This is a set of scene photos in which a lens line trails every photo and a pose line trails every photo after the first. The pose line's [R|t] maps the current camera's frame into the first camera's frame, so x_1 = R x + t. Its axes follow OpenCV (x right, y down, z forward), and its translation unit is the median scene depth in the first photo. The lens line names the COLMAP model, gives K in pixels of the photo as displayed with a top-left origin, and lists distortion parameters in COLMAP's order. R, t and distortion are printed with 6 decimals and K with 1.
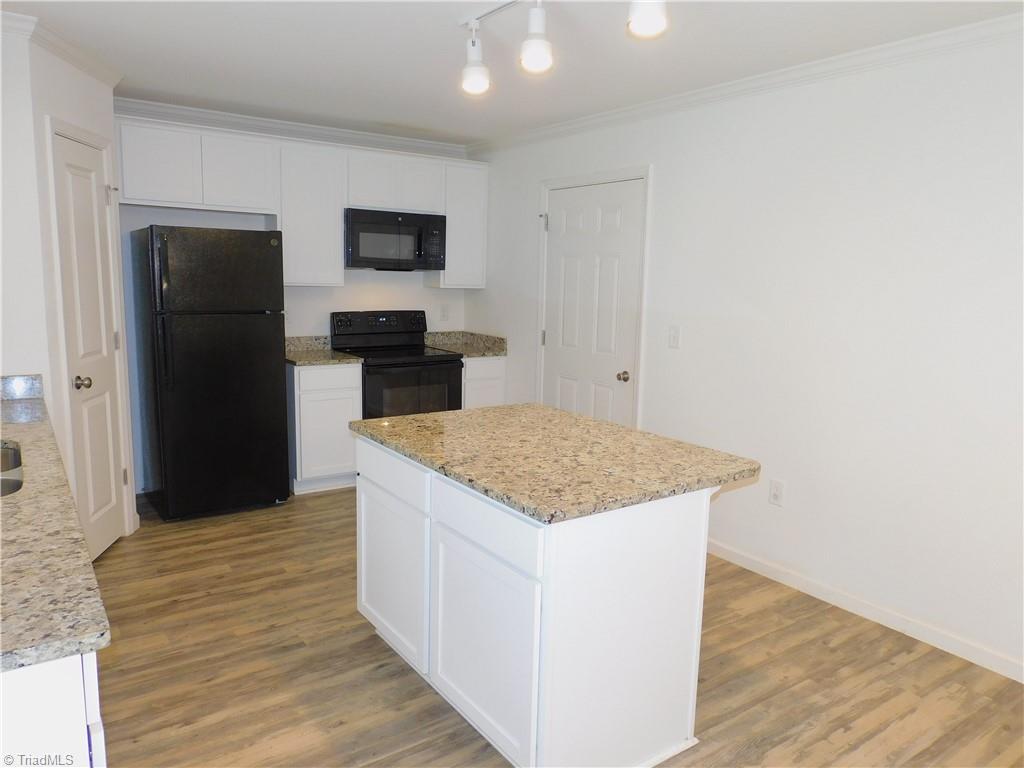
lens RADIAL K [[727.3, 0, 510.8], [0, 727.3, 386.1], [0, 0, 1]] dist [-0.010117, -0.009423]
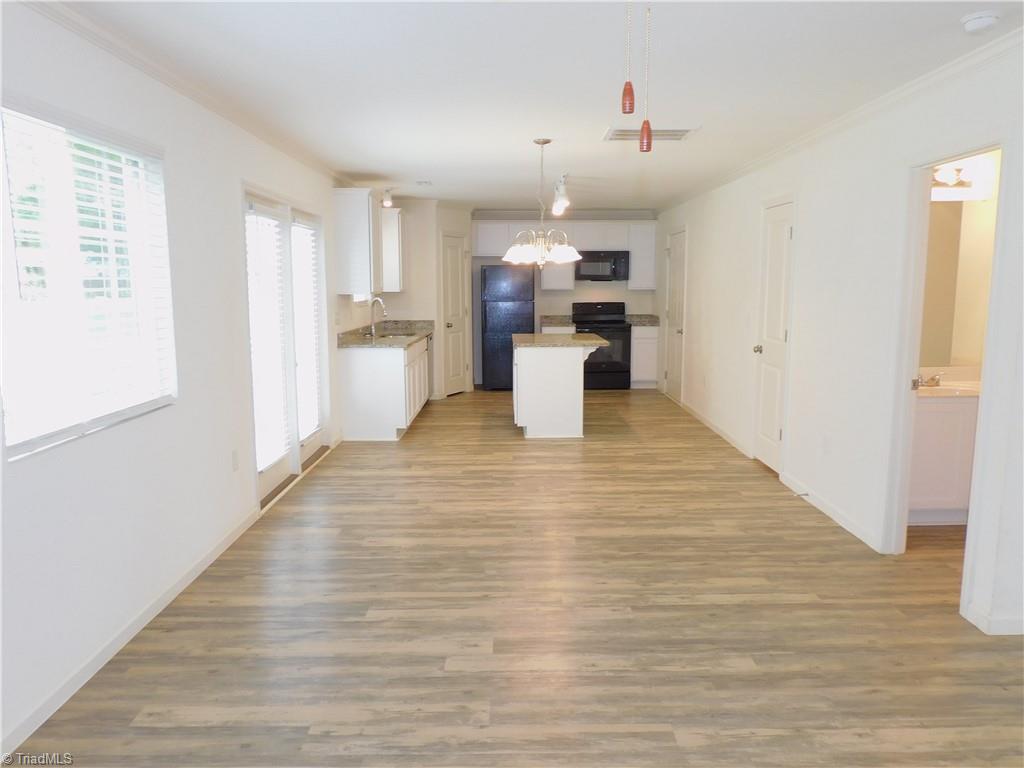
lens RADIAL K [[727.3, 0, 511.7], [0, 727.3, 383.2], [0, 0, 1]] dist [-0.010117, -0.009423]
pose [[0.822970, 0.051361, -0.565758, 1.093814], [-0.063281, 0.997995, -0.001450, 0.190073], [0.564549, 0.036995, 0.824570, -1.047691]]
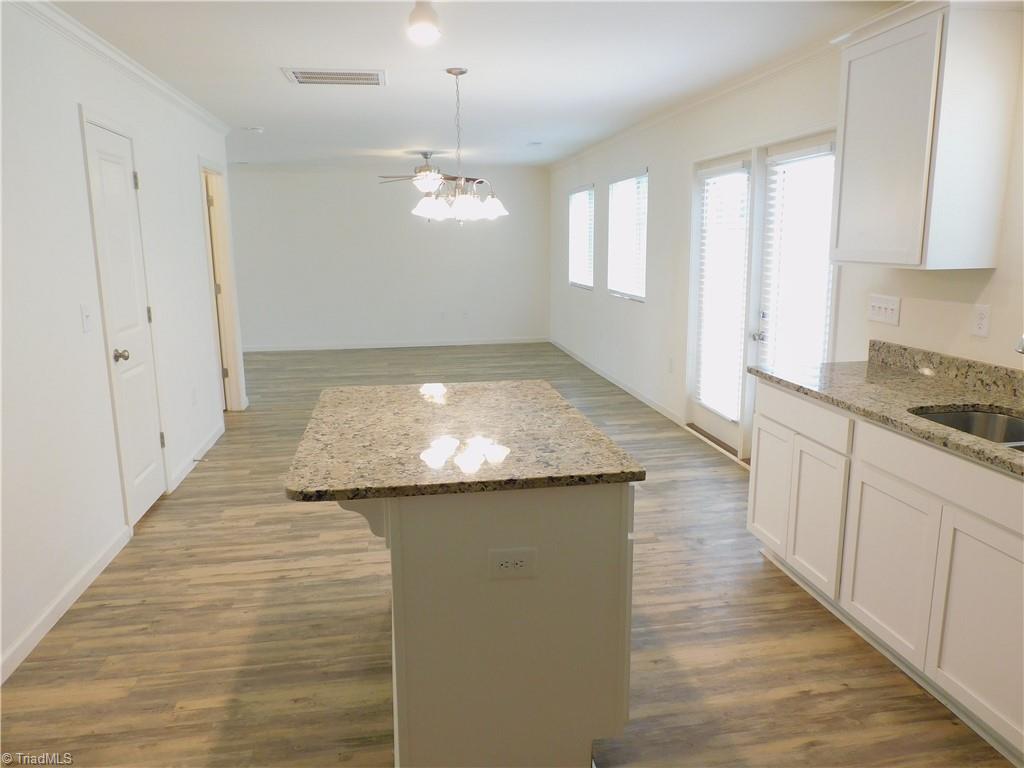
lens RADIAL K [[727.3, 0, 512.3], [0, 727.3, 384.2], [0, 0, 1]] dist [-0.010117, -0.009423]
pose [[-0.903773, -0.101902, 0.415704, -0.301100], [0.049228, 0.940051, 0.337462, -0.200363], [-0.425171, 0.325453, -0.844577, 1.254996]]
